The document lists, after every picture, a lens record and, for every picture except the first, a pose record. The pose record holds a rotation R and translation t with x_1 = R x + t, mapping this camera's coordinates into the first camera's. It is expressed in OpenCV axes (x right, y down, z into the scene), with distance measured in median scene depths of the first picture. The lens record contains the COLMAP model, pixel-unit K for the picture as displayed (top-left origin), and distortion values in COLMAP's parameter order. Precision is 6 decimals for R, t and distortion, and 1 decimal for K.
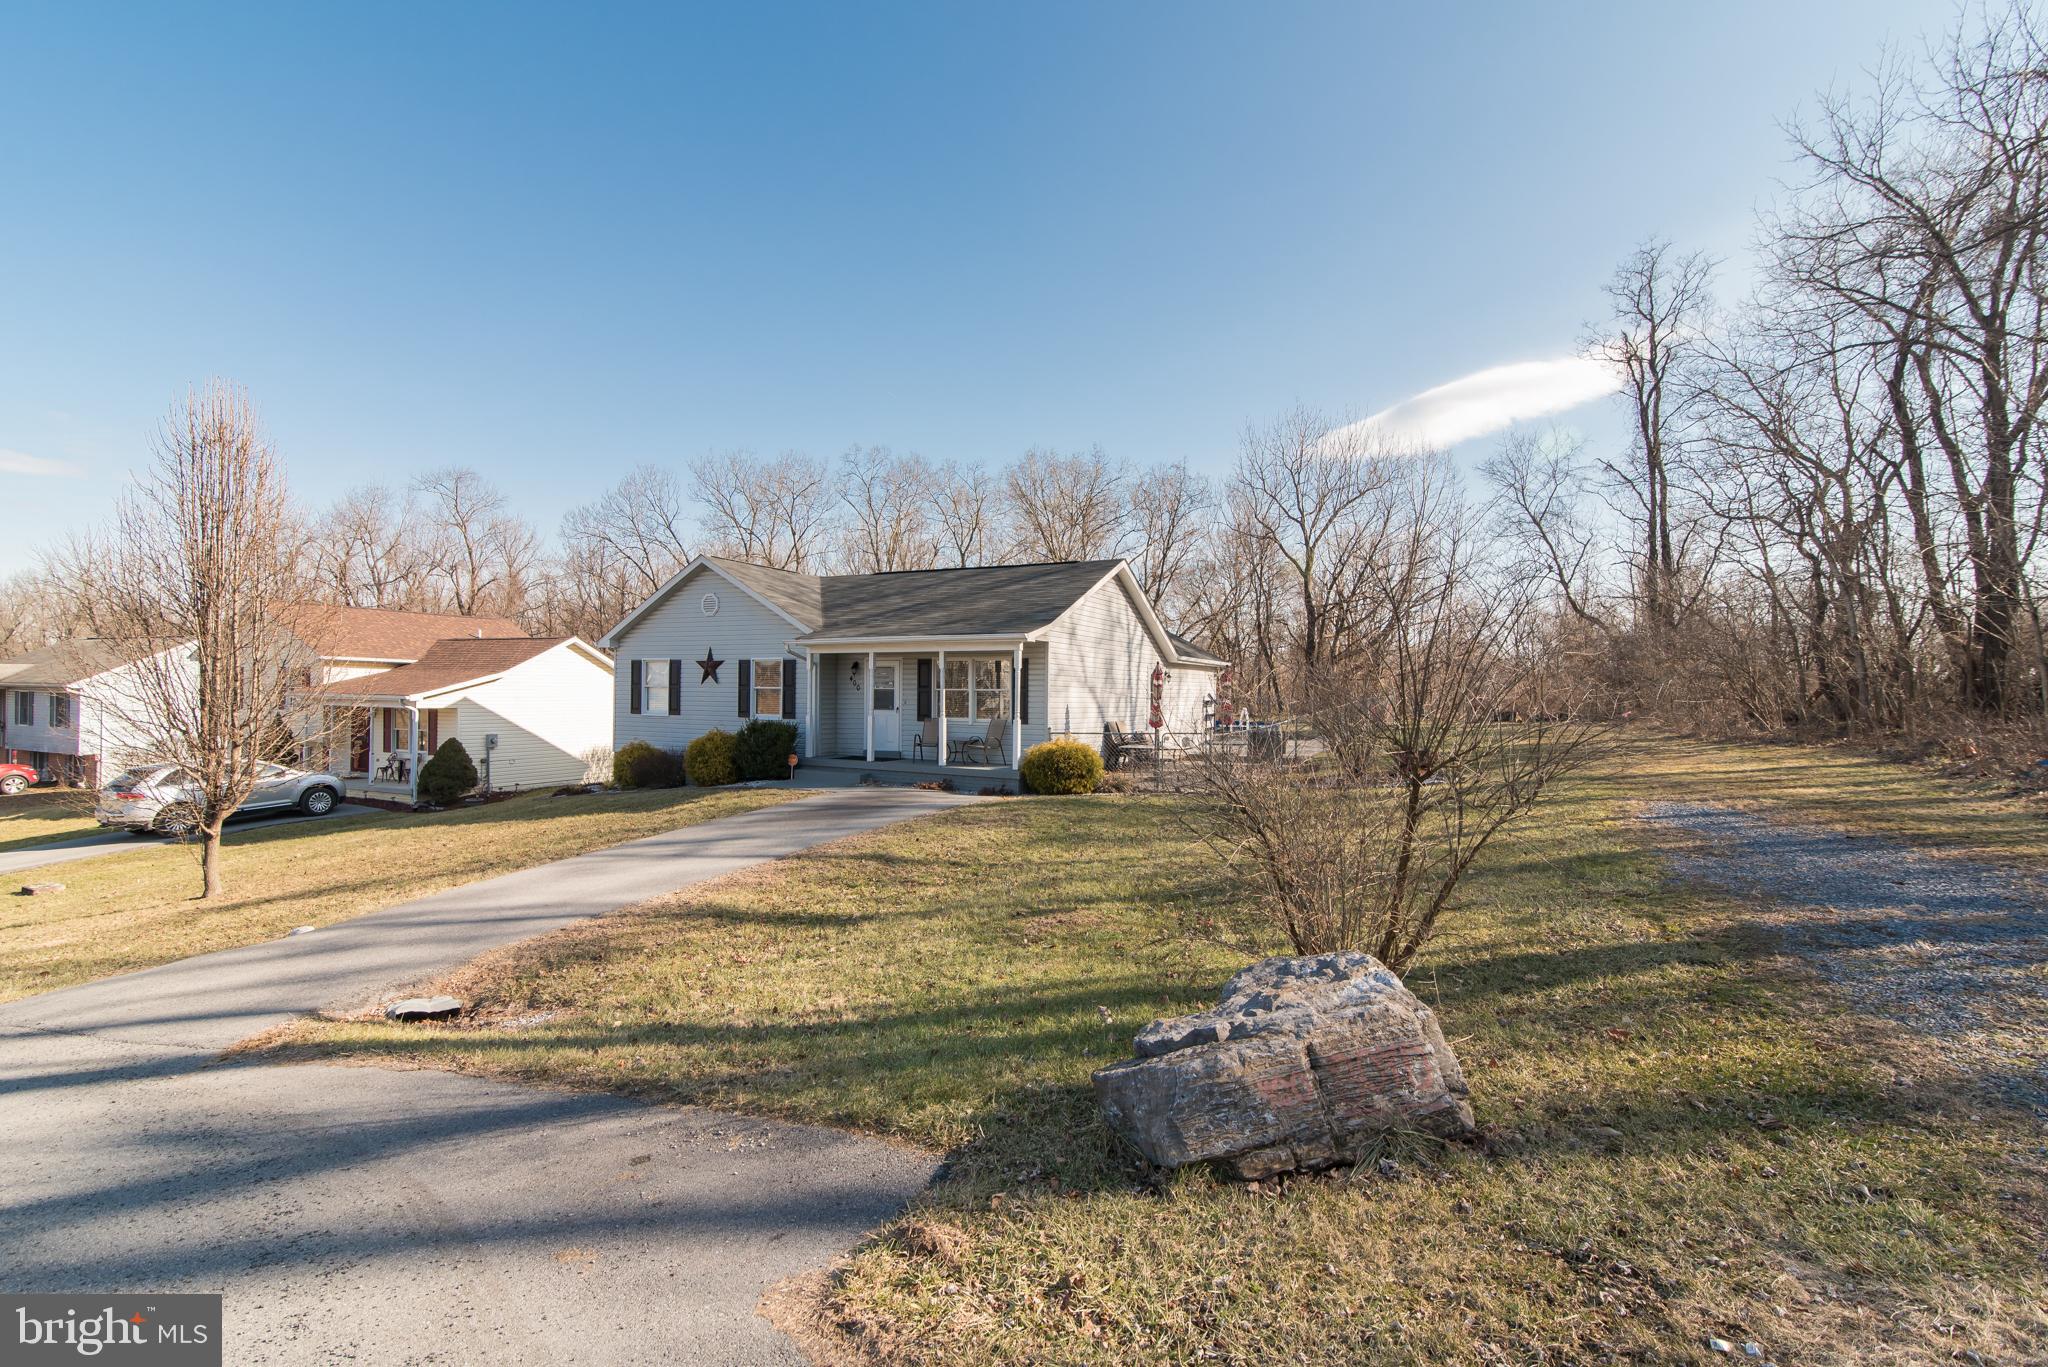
lens RADIAL K [[920.4, 0, 1022.8], [0, 920.4, 688.6], [0, 0, 1]] dist [0.013722, -0.001141]
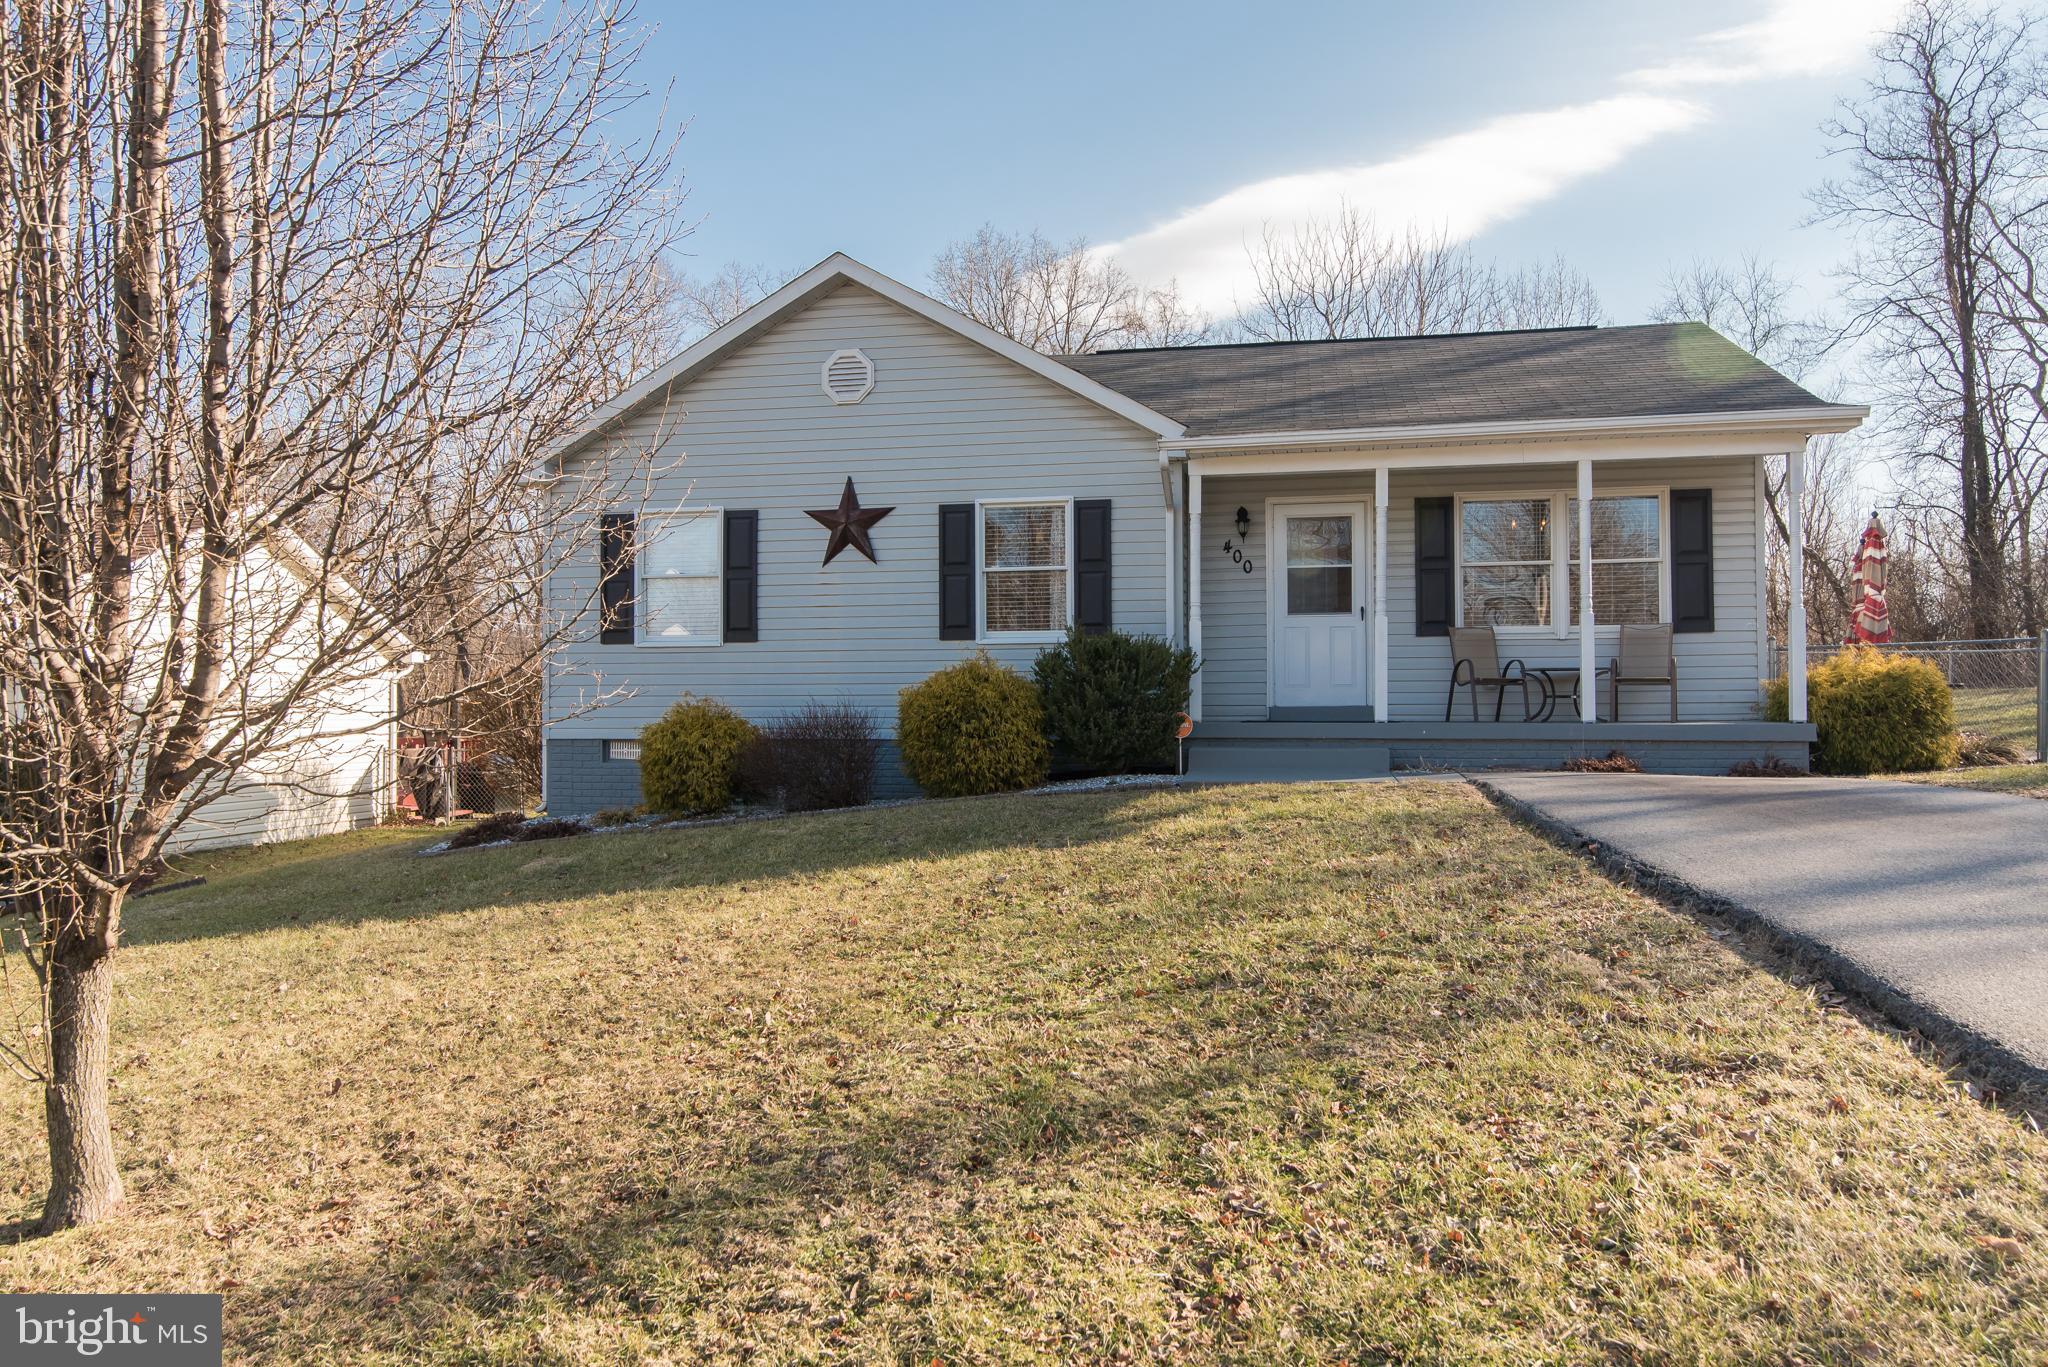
lens RADIAL K [[1426.0, 0, 1024.3], [0, 1426.0, 685.7], [0, 0, 1]] dist [0.000958, -0.004113]
pose [[0.954883, -0.008163, 0.296869, -0.479590], [0.014335, 0.999724, -0.018619, 0.066438], [-0.296635, 0.022035, 0.954737, 0.377655]]
